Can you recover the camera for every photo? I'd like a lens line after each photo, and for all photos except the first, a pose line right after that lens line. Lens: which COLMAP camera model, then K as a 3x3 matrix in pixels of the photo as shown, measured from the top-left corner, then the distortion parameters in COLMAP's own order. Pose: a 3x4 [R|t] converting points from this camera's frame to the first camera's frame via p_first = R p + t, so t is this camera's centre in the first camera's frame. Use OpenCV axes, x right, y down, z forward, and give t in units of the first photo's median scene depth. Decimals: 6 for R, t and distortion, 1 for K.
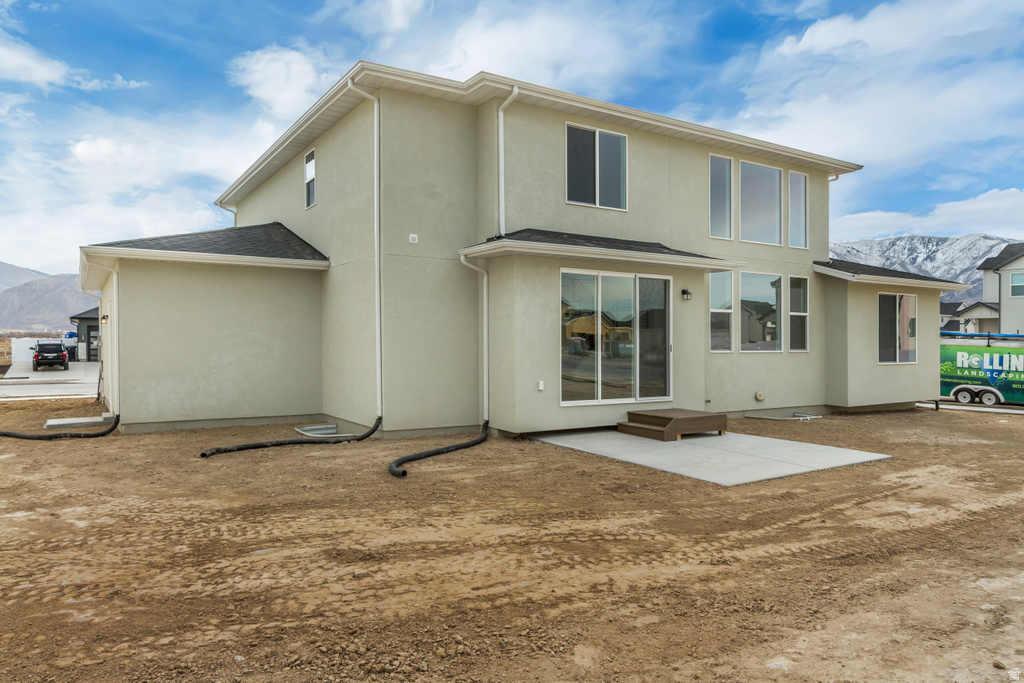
lens RADIAL K [[700.5, 0, 512.5], [0, 700.5, 341.9], [0, 0, 1]] dist [0.001968, 0.000011]
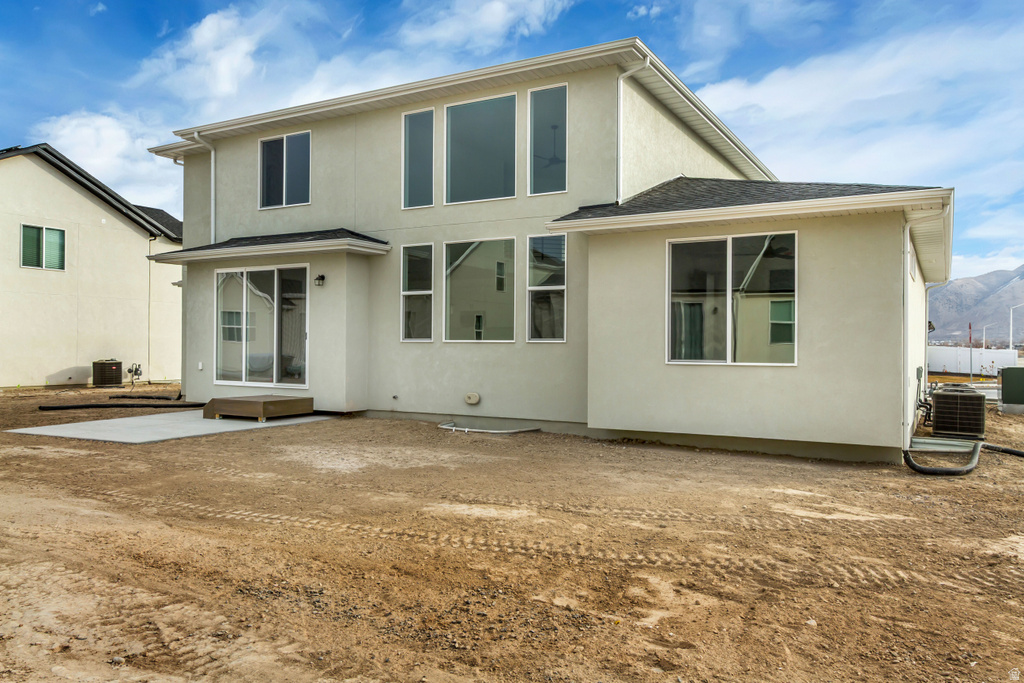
lens RADIAL K [[747.5, 0, 512.8], [0, 747.5, 342.1], [0, 0, 1]] dist [-0.002776, -0.000297]
pose [[0.469277, -0.002524, -0.883047, 1.289882], [-0.003221, 0.999984, -0.004570, 0.021485], [0.883045, 0.004989, 0.469262, 0.755454]]
